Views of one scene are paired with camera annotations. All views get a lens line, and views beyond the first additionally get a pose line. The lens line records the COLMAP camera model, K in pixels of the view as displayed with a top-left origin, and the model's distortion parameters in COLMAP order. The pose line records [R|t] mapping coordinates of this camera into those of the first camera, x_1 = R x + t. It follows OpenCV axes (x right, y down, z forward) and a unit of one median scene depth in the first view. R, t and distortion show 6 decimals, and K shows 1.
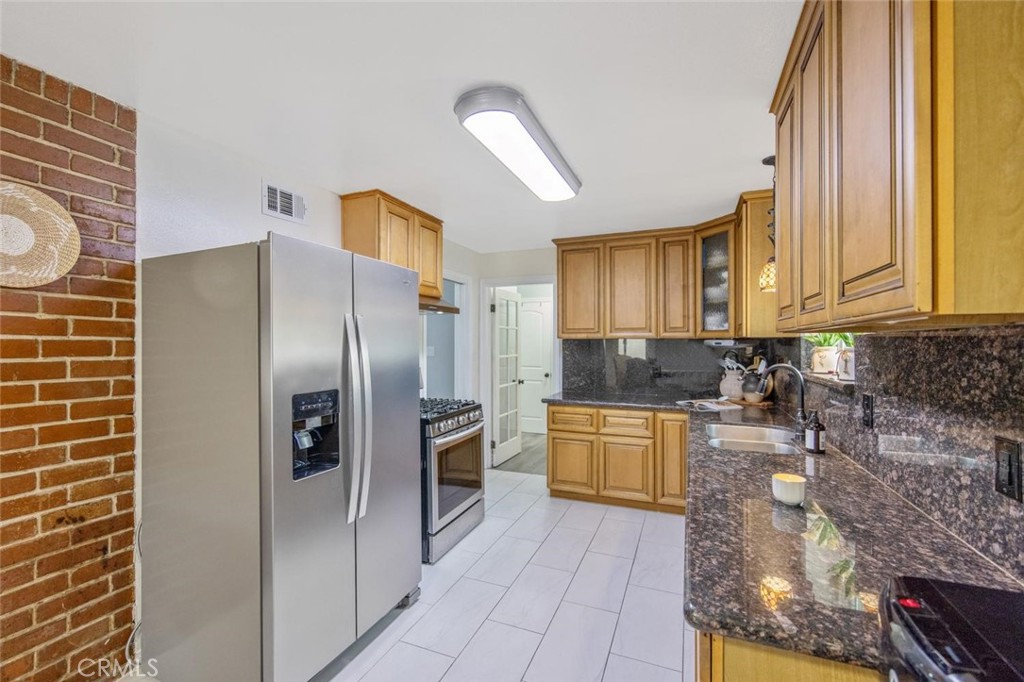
lens RADIAL K [[442.5, 0, 511.9], [0, 442.5, 344.2], [0, 0, 1]] dist [-0.002885, 0.000010]
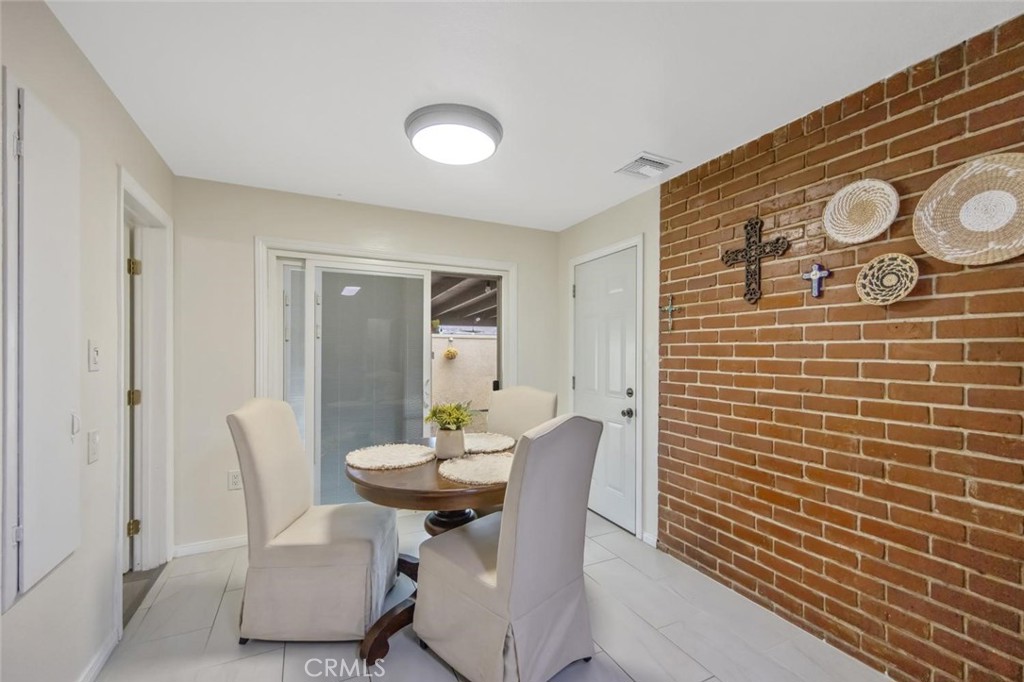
lens RADIAL K [[418.0, 0, 511.7], [0, 418.0, 347.4], [0, 0, 1]] dist [0.001337, -0.000042]
pose [[-0.659590, -0.003412, -0.751618, 0.111932], [0.003269, 0.999967, -0.007408, 0.025329], [0.751619, -0.007343, -0.659557, 0.362105]]
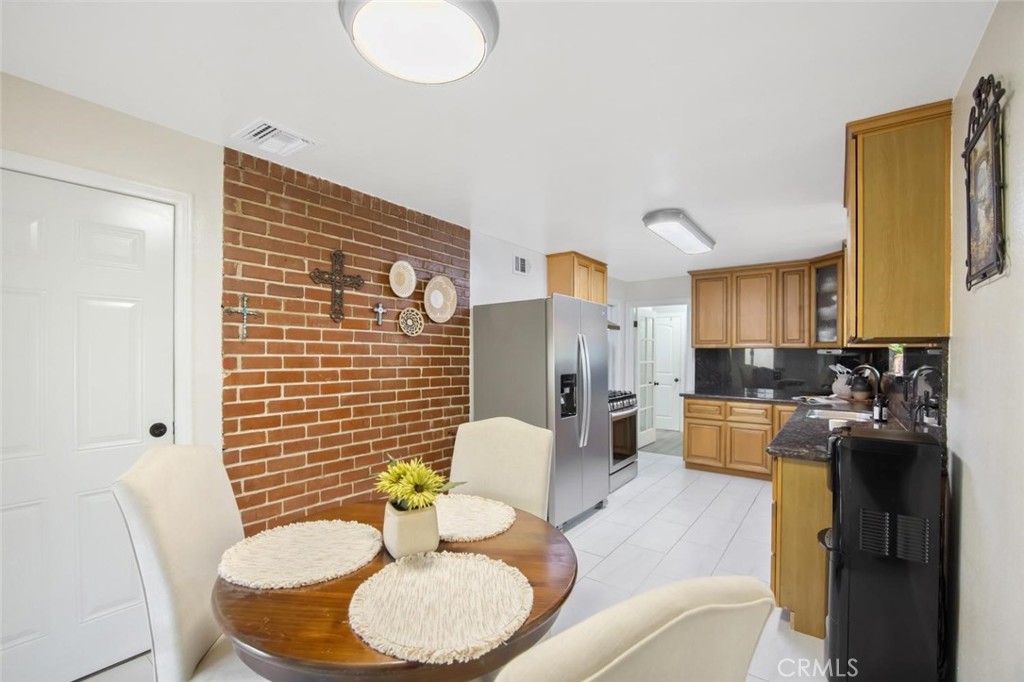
lens RADIAL K [[442.5, 0, 514.7], [0, 442.5, 355.2], [0, 0, 1]] dist [-0.002885, 0.000010]
pose [[0.969679, 0.006902, -0.244284, -0.100674], [-0.006645, 0.999976, 0.001876, 0.011267], [0.244291, -0.000196, 0.969702, -0.463828]]
